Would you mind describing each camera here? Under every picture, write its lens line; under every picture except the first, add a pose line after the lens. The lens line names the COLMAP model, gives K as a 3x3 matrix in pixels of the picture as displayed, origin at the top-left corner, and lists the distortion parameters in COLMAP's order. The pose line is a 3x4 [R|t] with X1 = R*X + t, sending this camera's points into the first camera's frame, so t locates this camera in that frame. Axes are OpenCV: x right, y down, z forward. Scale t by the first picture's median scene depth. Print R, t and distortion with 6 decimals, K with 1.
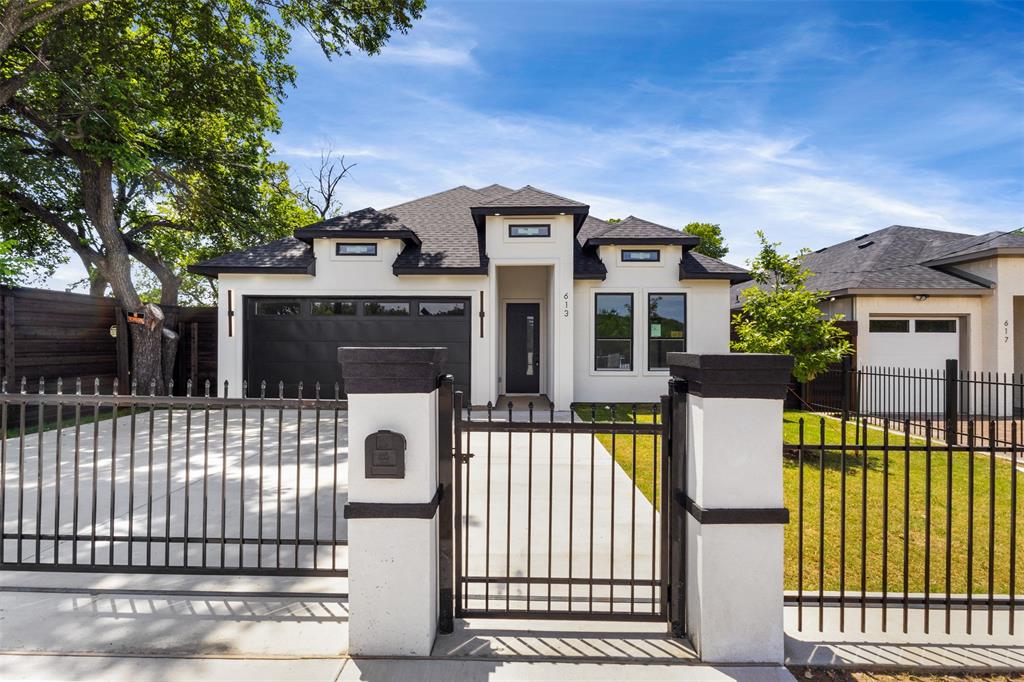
lens RADIAL K [[474.4, 0, 518.4], [0, 474.4, 339.2], [0, 0, 1]] dist [0.005387, 0.000671]
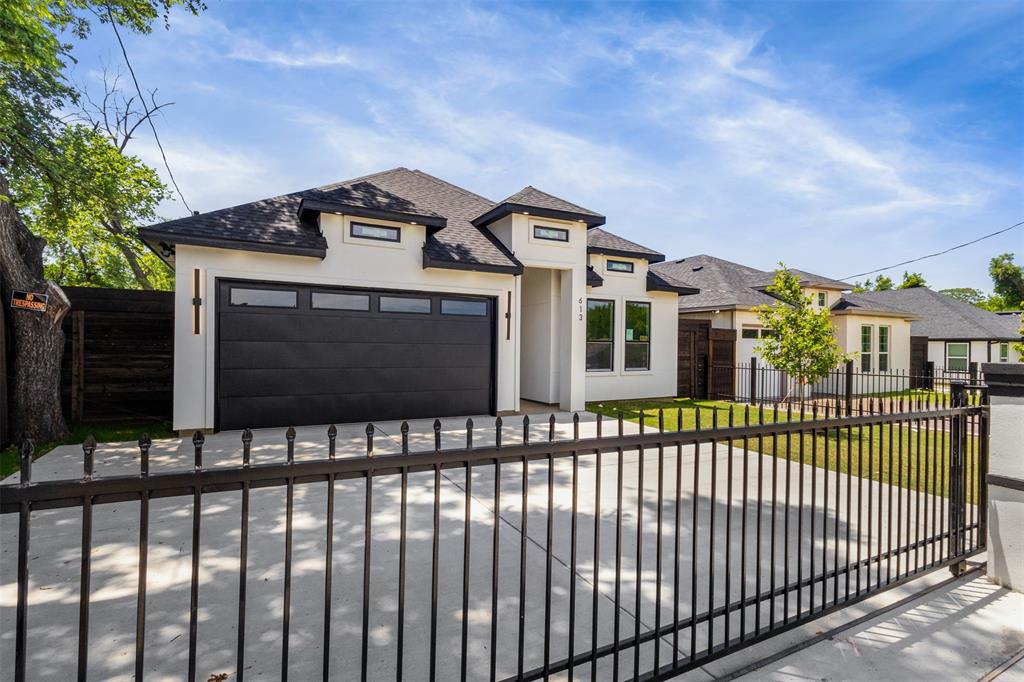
lens RADIAL K [[483.0, 0, 512.0], [0, 483.0, 341.0], [0, 0, 1]] dist [-0.000651, -0.000070]
pose [[0.881218, 0.010877, 0.472586, -0.529165], [-0.017123, 0.999814, 0.008917, -0.009569], [-0.472401, -0.015950, 0.881240, 0.135794]]
